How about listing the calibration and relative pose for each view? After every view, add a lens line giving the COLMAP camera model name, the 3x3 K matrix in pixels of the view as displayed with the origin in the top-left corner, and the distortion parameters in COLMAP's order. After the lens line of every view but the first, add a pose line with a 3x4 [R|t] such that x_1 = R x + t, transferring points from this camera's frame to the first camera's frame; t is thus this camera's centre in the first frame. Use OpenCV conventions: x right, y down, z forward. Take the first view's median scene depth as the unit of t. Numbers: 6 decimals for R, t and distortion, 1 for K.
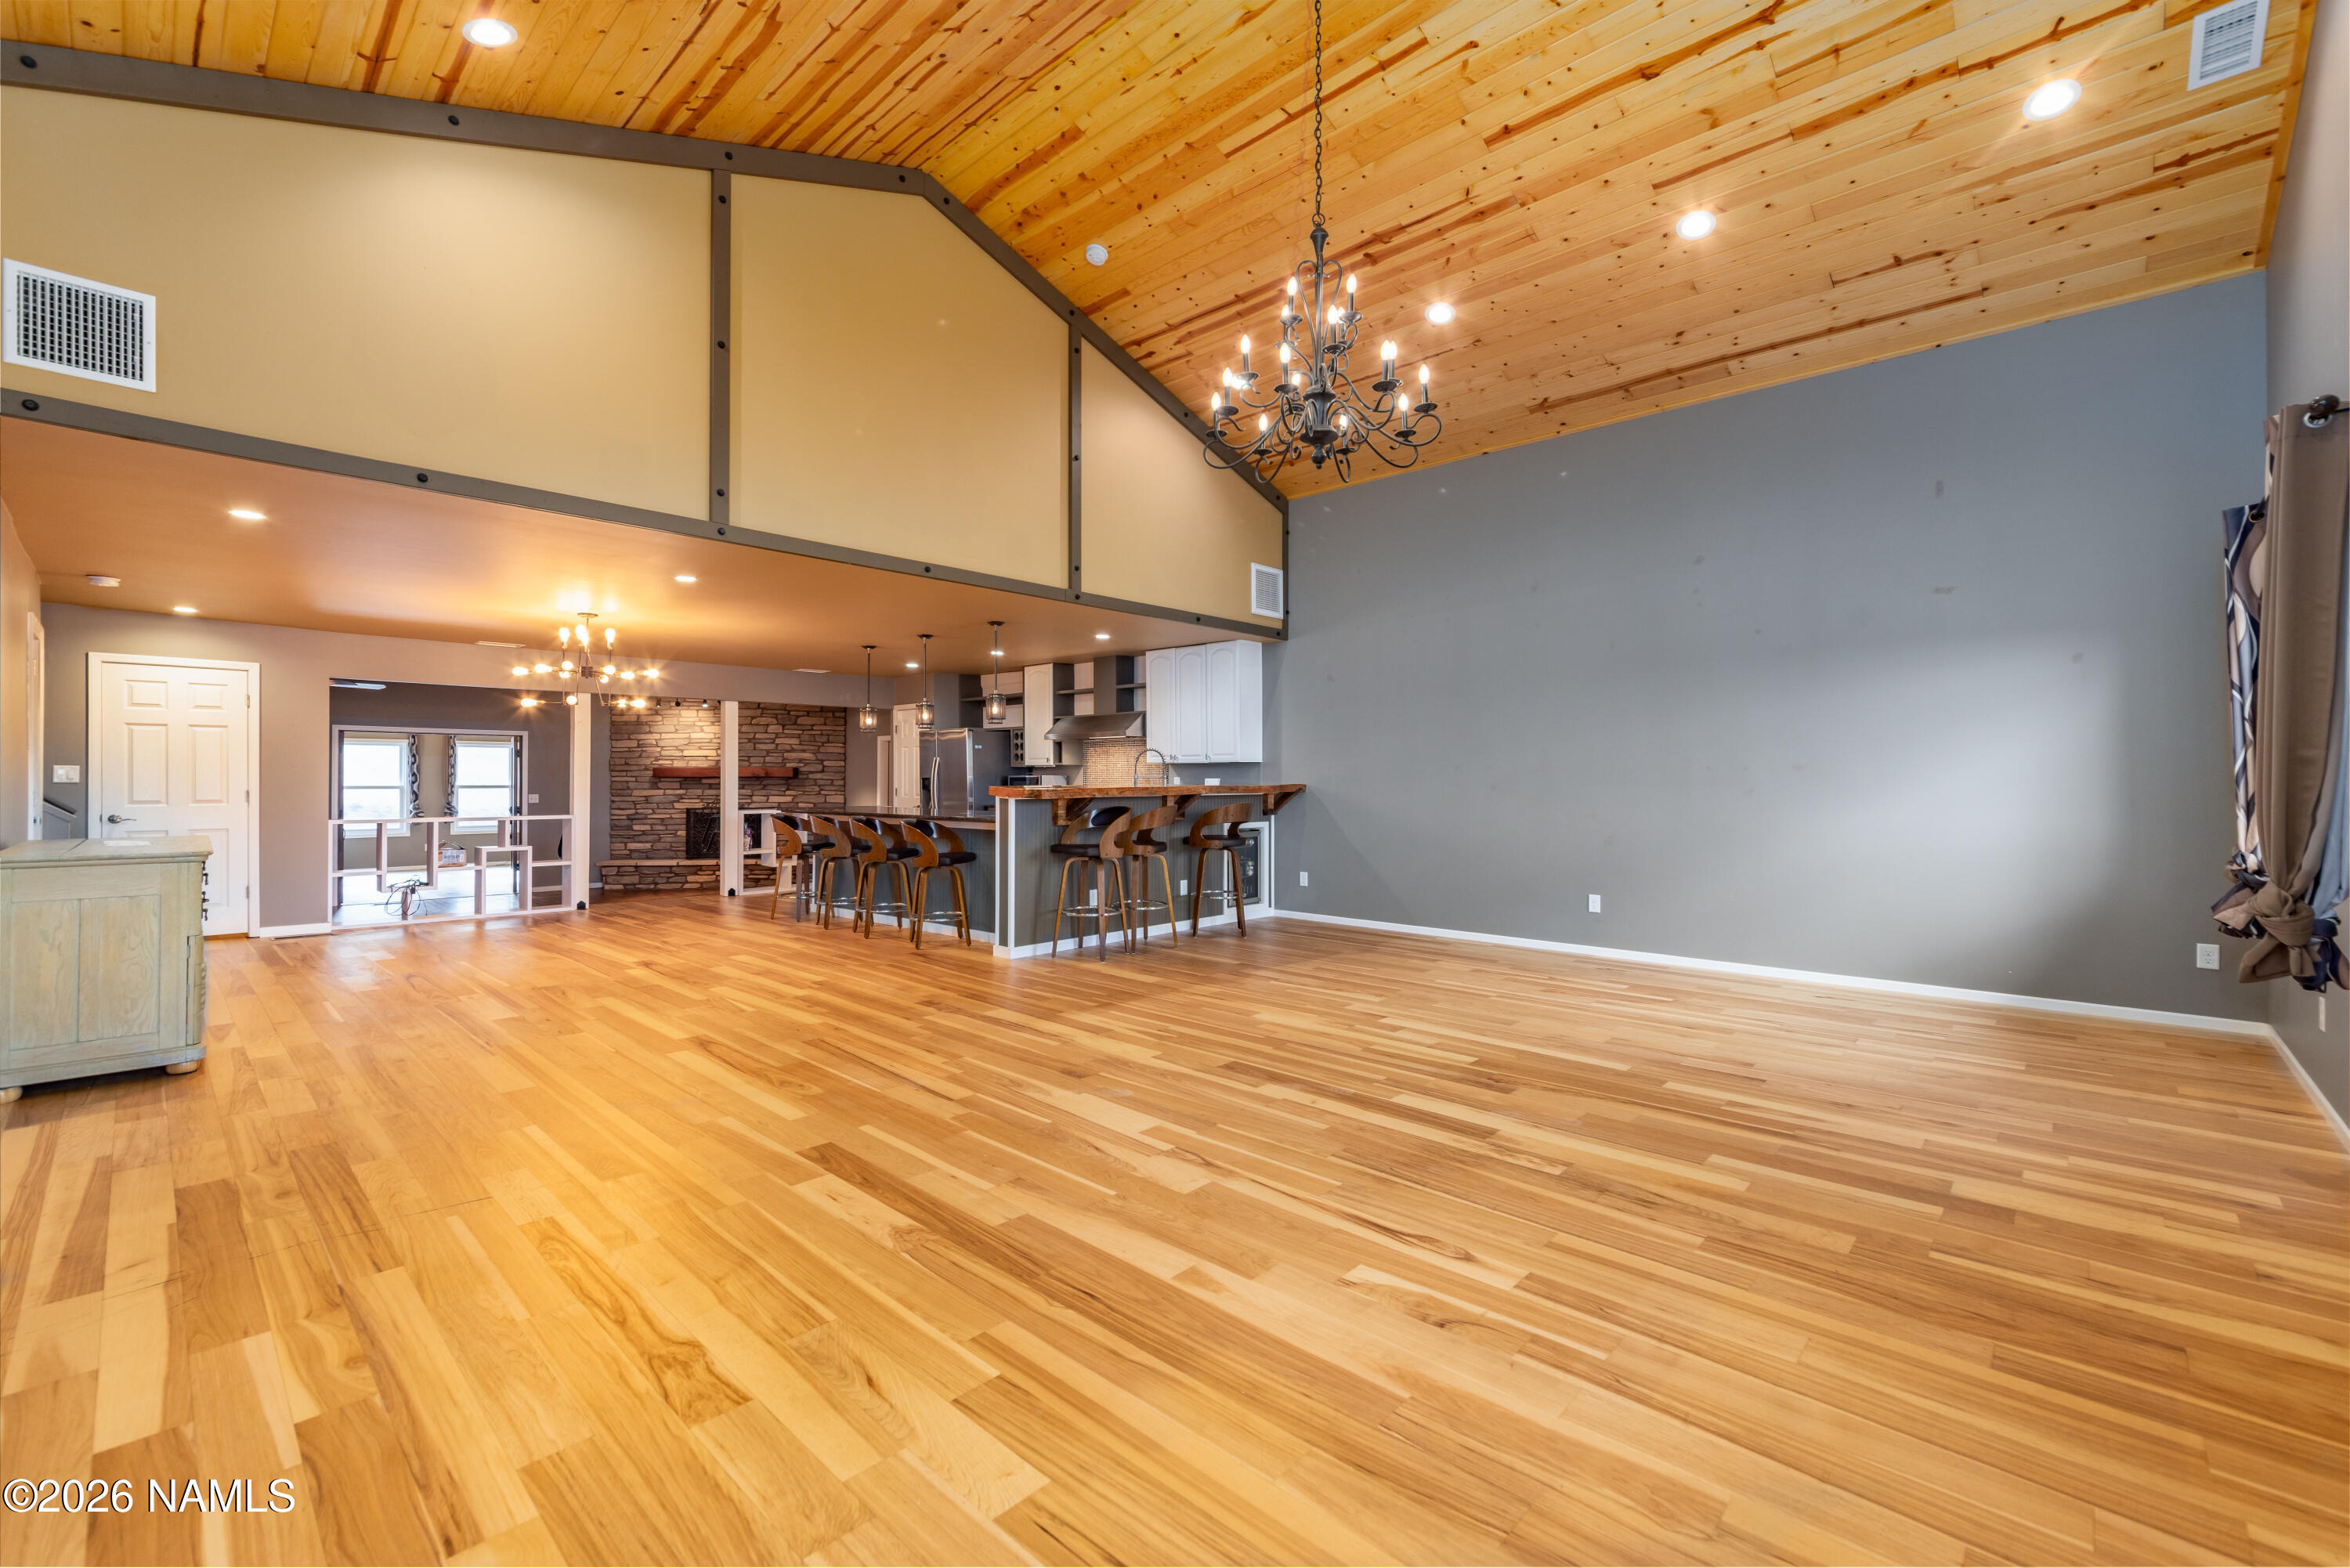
lens RADIAL K [[989.8, 0, 1174.7], [0, 989.8, 771.1], [0, 0, 1]] dist [0.000820, 0.000040]
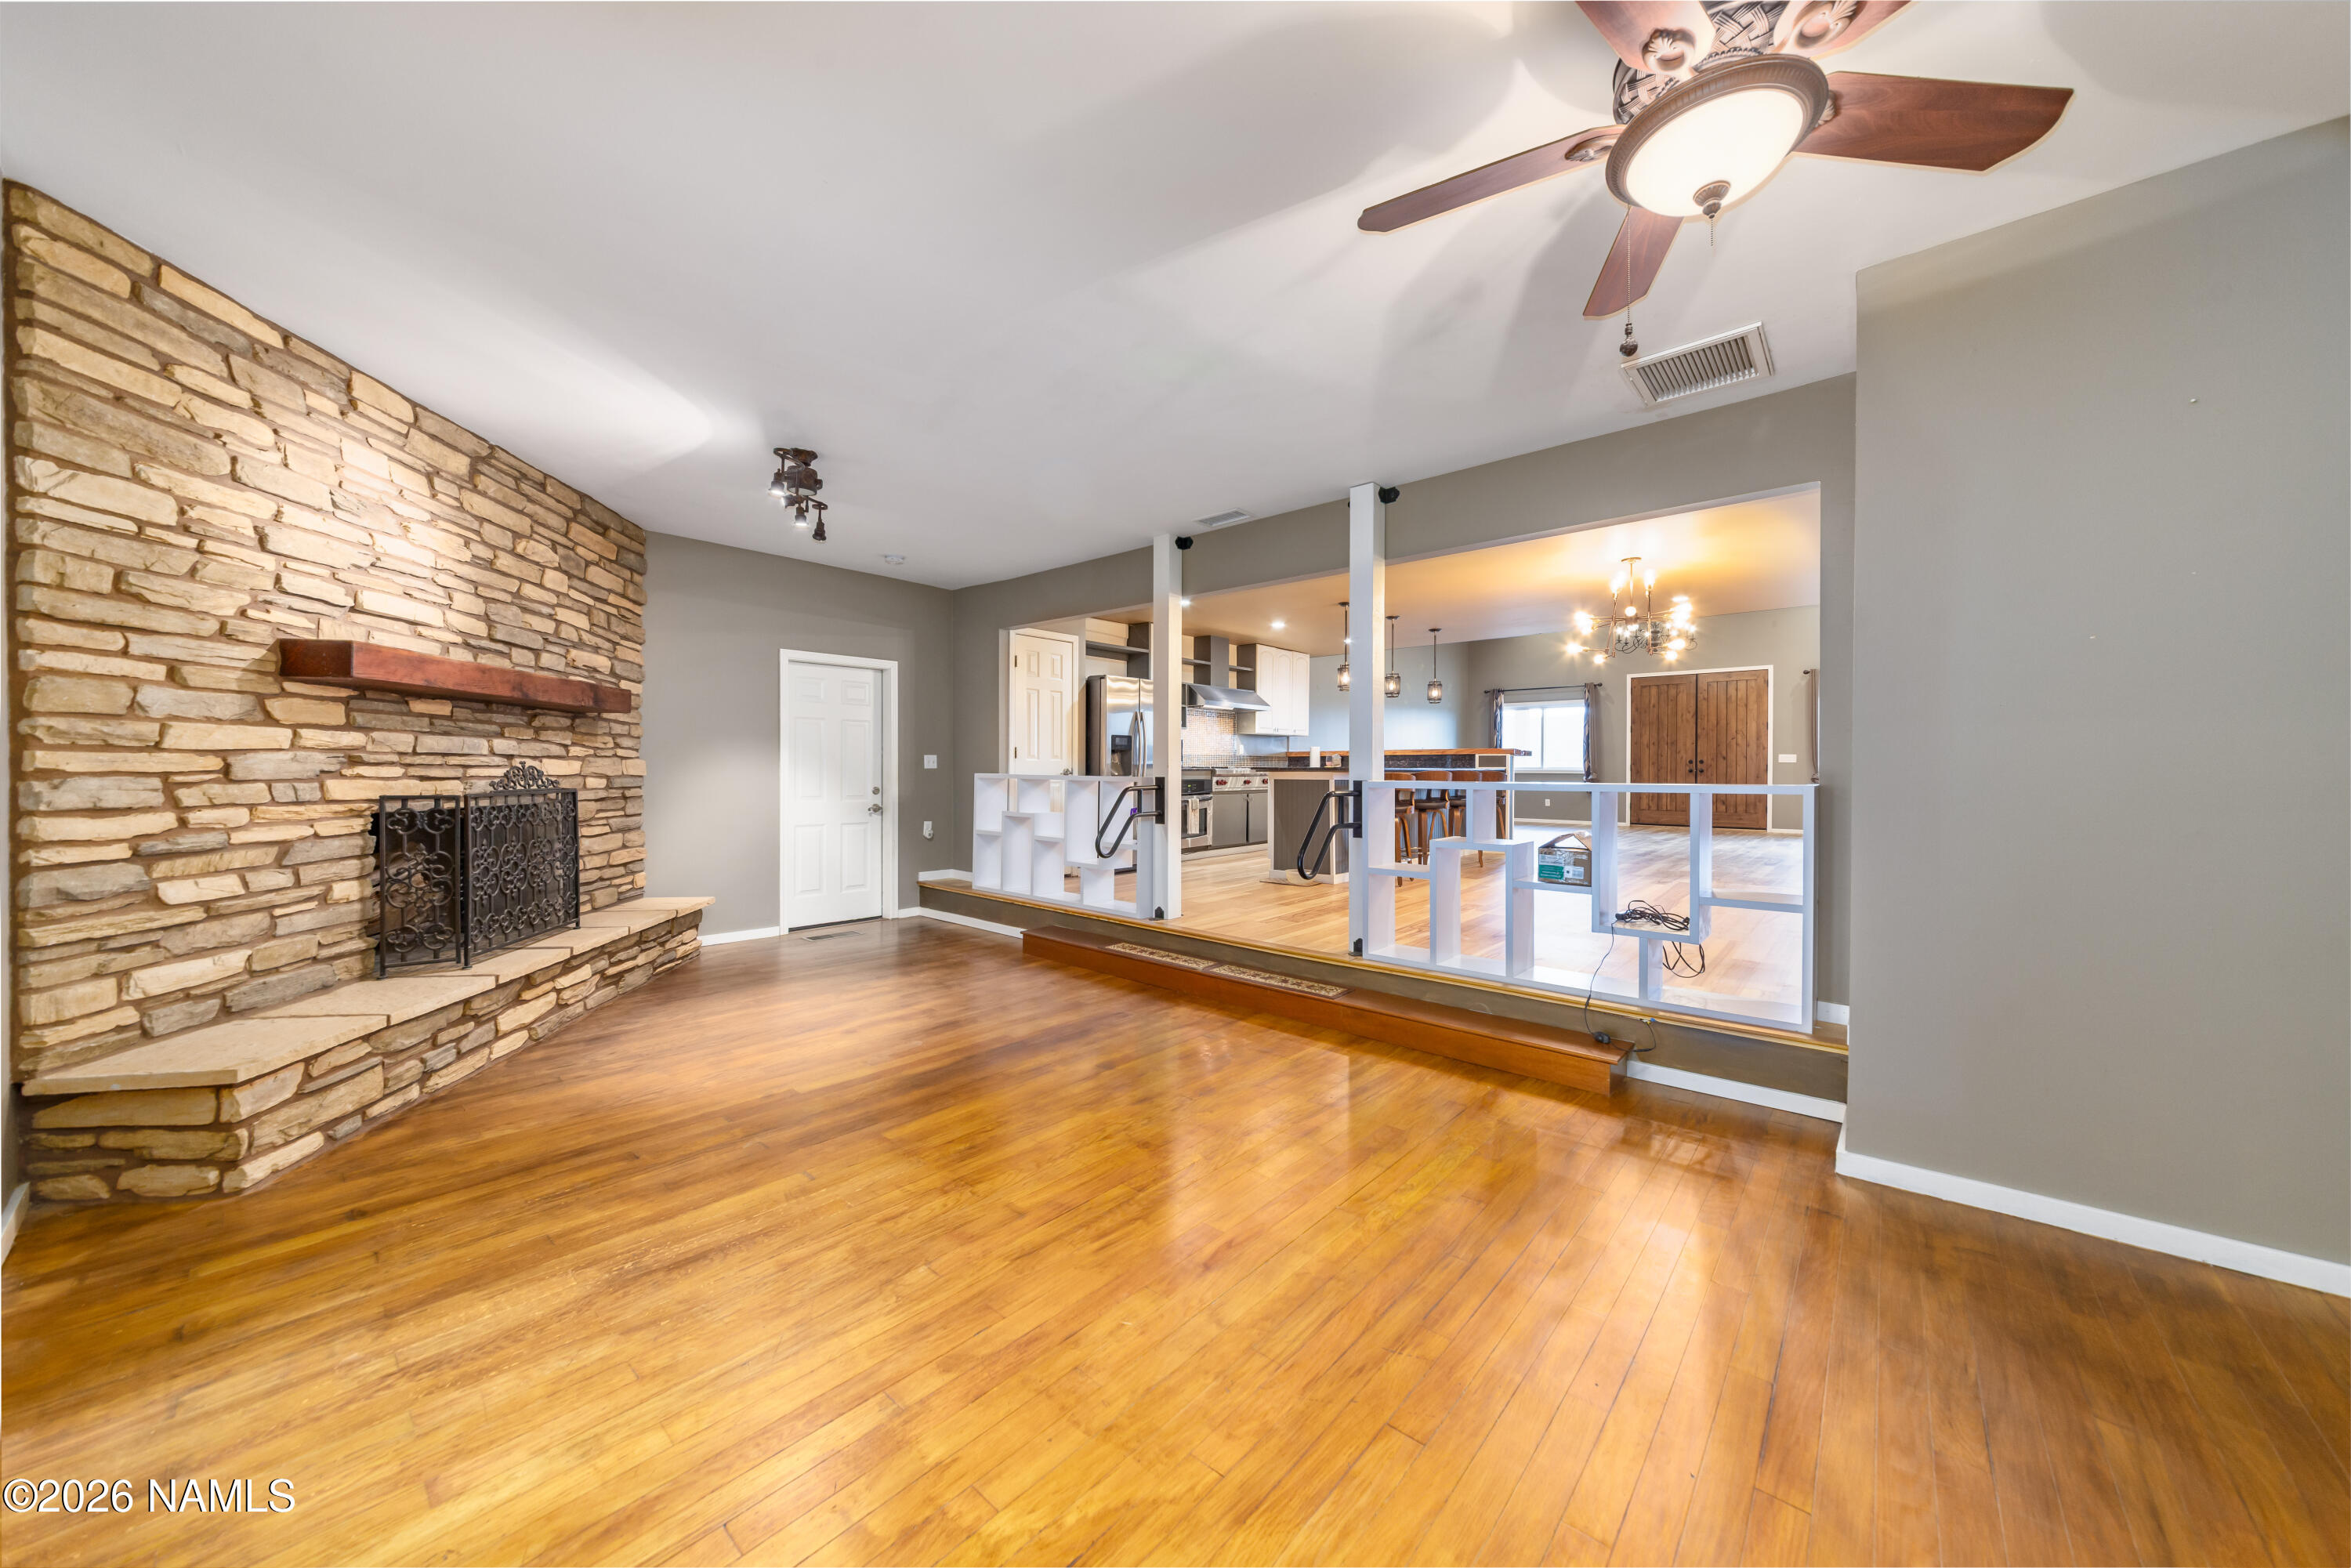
lens RADIAL K [[817.6, 0, 1175.0], [0, 817.6, 775.1], [0, 0, 1]] dist [0.002458, 0.000617]
pose [[-0.034146, -0.007138, 0.999391, -0.731935], [-0.006525, 0.999955, 0.006919, 0.028072], [-0.999396, -0.006285, -0.034191, 0.781835]]
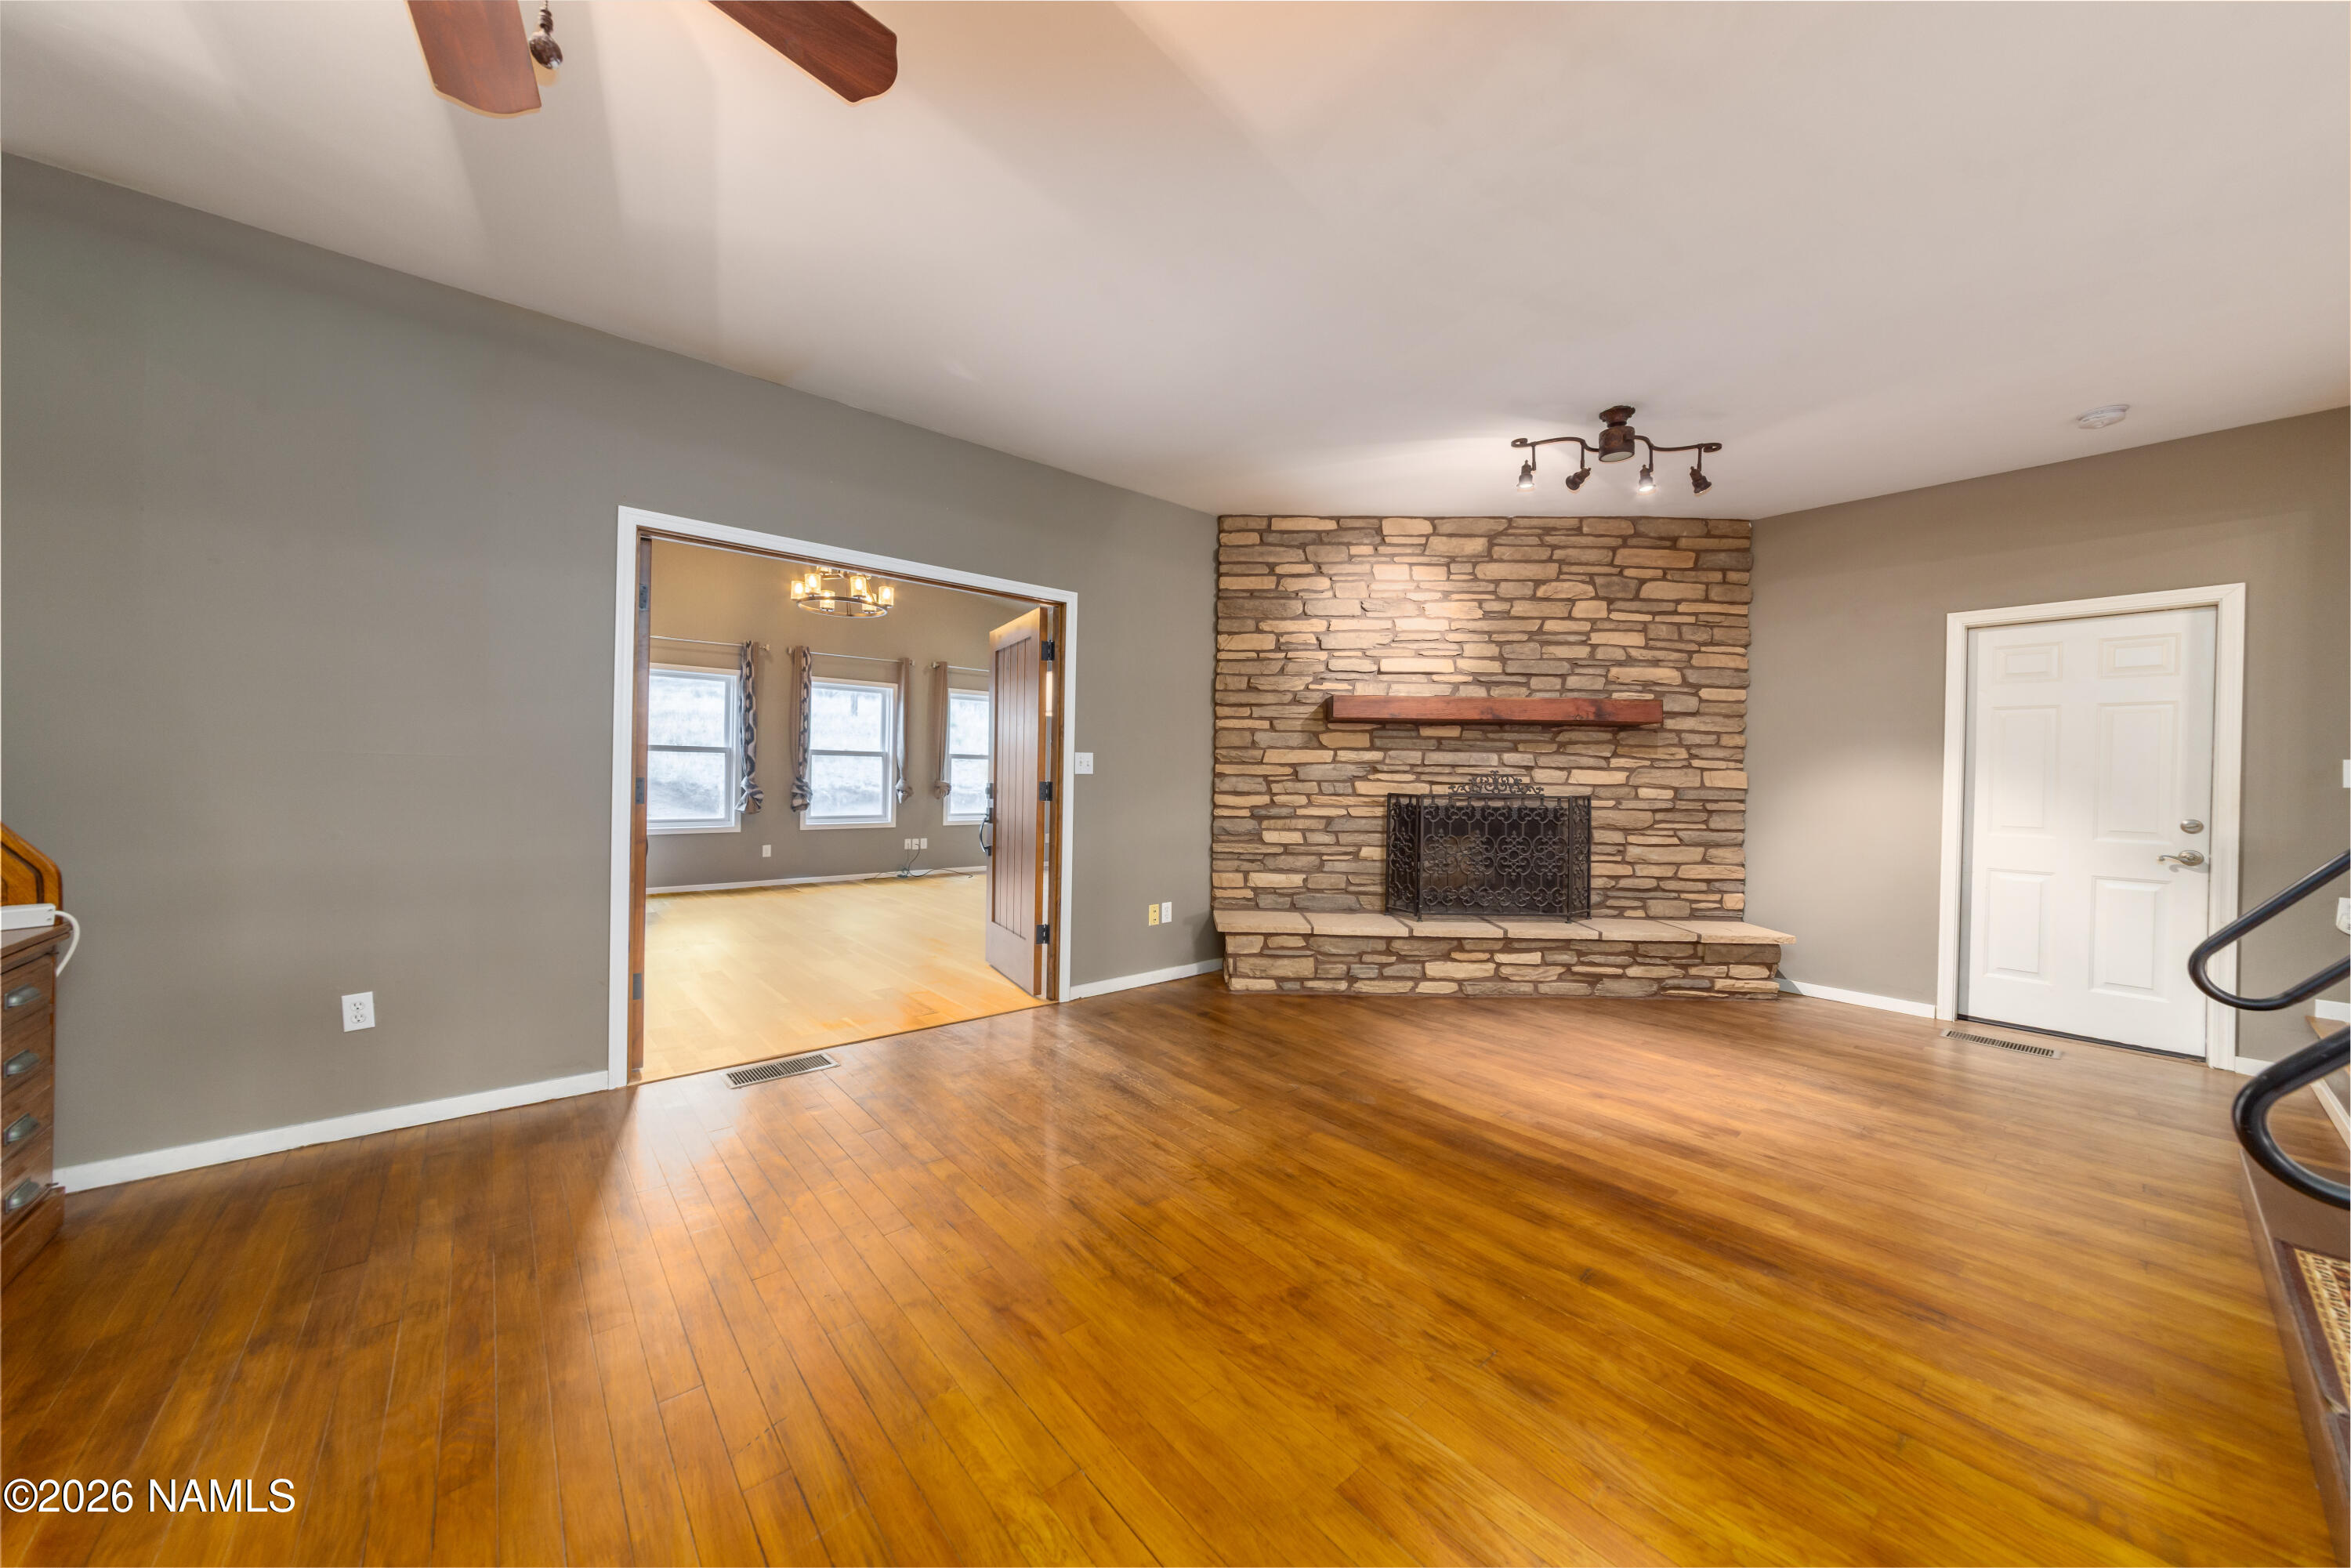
lens RADIAL K [[817.6, 0, 1169.8], [0, 817.6, 774.7], [0, 0, 1]] dist [0.002458, 0.000617]
pose [[0.993440, 0.016697, -0.113131, -0.545781], [-0.016244, 0.999856, 0.004921, 0.028894], [0.113197, -0.003051, 0.993568, 0.641428]]
